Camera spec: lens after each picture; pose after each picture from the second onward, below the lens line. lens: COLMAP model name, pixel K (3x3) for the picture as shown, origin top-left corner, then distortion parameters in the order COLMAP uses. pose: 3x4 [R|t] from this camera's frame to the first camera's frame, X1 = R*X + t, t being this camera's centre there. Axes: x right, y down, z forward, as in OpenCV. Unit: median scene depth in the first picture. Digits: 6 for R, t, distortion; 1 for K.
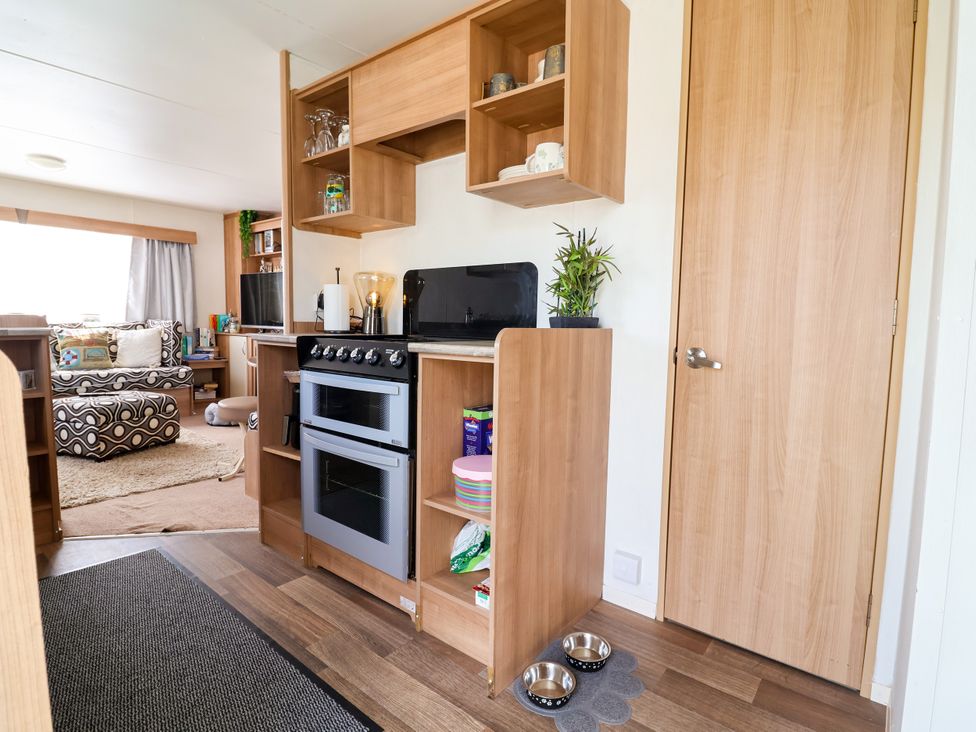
lens RADIAL K [[510.9, 0, 480.7], [0, 510.9, 360.6], [0, 0, 1]] dist [0.003041, -0.015520]
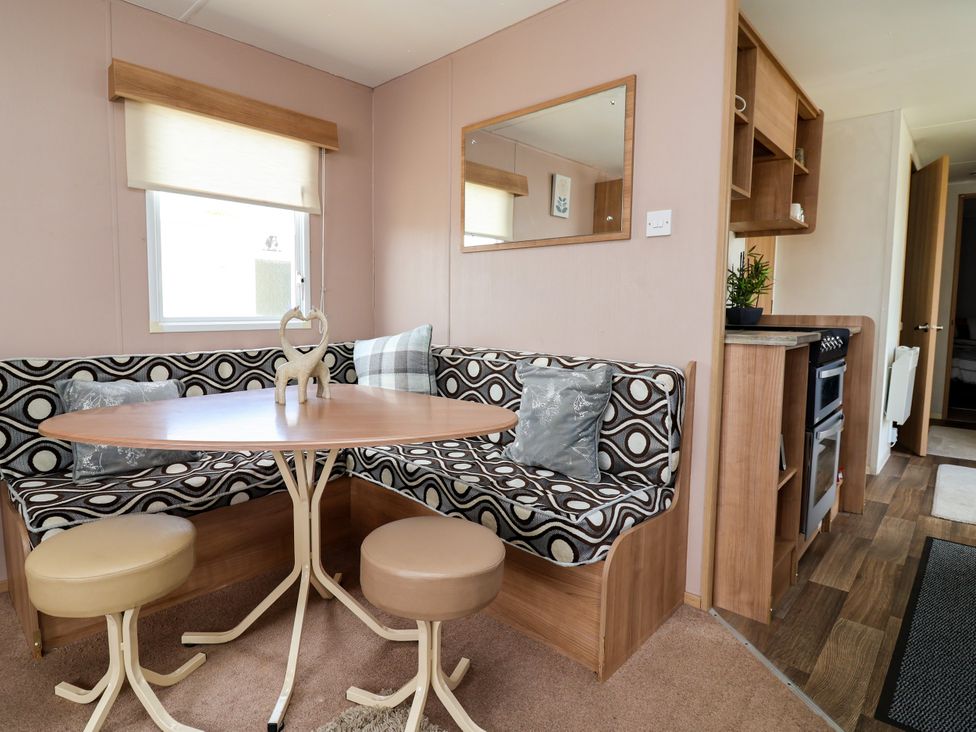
lens RADIAL K [[520.6, 0, 468.0], [0, 520.6, 349.2], [0, 0, 1]] dist [0.001889, -0.016737]
pose [[0.091578, -0.098287, 0.990935, -1.130578], [0.071124, 0.993221, 0.091941, -0.125880], [-0.993255, 0.062059, 0.097948, 1.295643]]
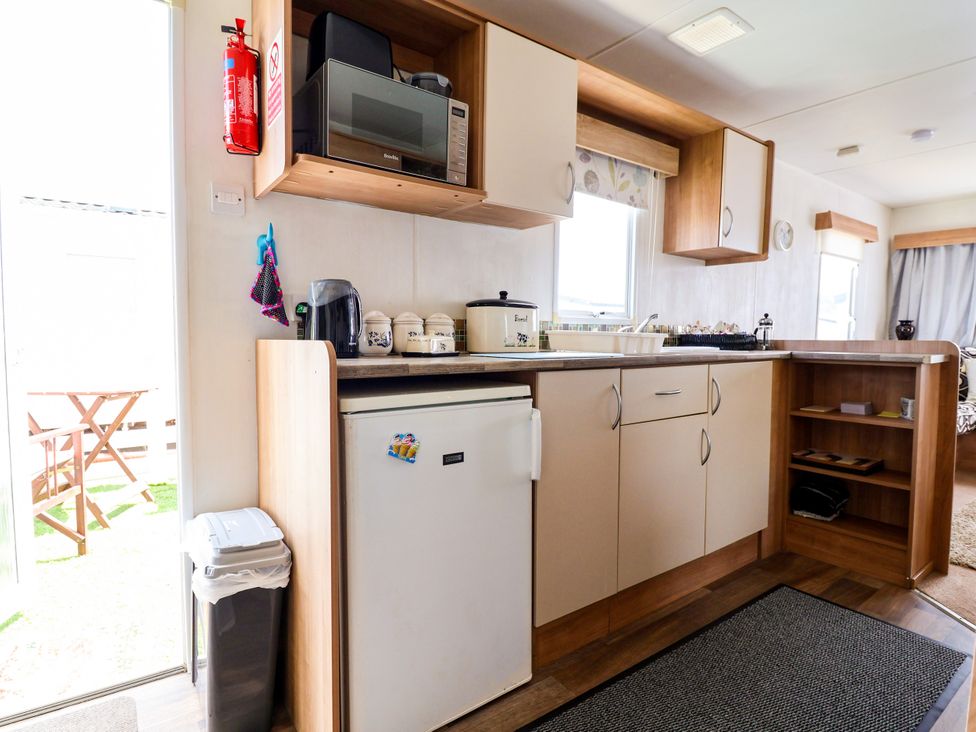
lens RADIAL K [[510.9, 0, 480.7], [0, 510.9, 360.6], [0, 0, 1]] dist [0.003041, -0.015520]
pose [[-0.263477, 0.031363, -0.964156, 0.217341], [-0.089378, 0.994379, 0.056771, -0.032203], [0.960516, 0.101132, -0.259193, 0.437178]]
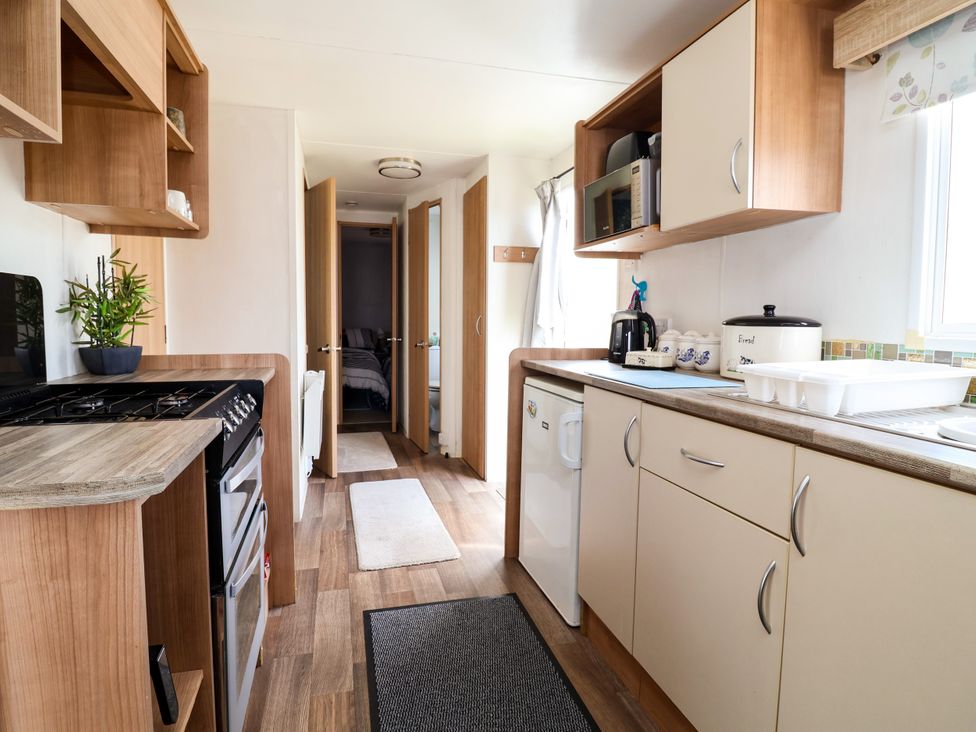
lens RADIAL K [[520.6, 0, 468.0], [0, 520.6, 349.2], [0, 0, 1]] dist [0.001889, -0.016737]
pose [[-0.800870, -0.061784, 0.595642, -0.721957], [0.025561, 0.990230, 0.137082, -0.151091], [-0.598292, 0.125010, -0.791466, 1.054642]]
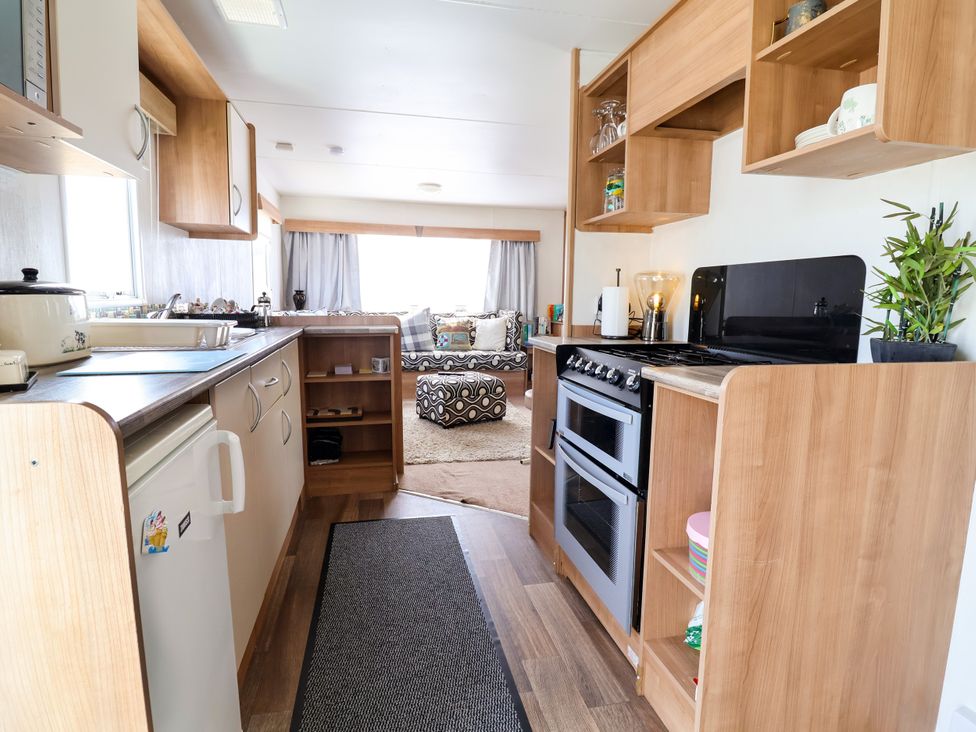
lens RADIAL K [[510.9, 0, 480.7], [0, 510.9, 360.6], [0, 0, 1]] dist [0.003041, -0.015520]
pose [[0.781259, 0.067838, -0.620510, 0.120288], [-0.044743, 0.997606, 0.052731, -0.053152], [0.622602, -0.013433, 0.782423, 0.110250]]
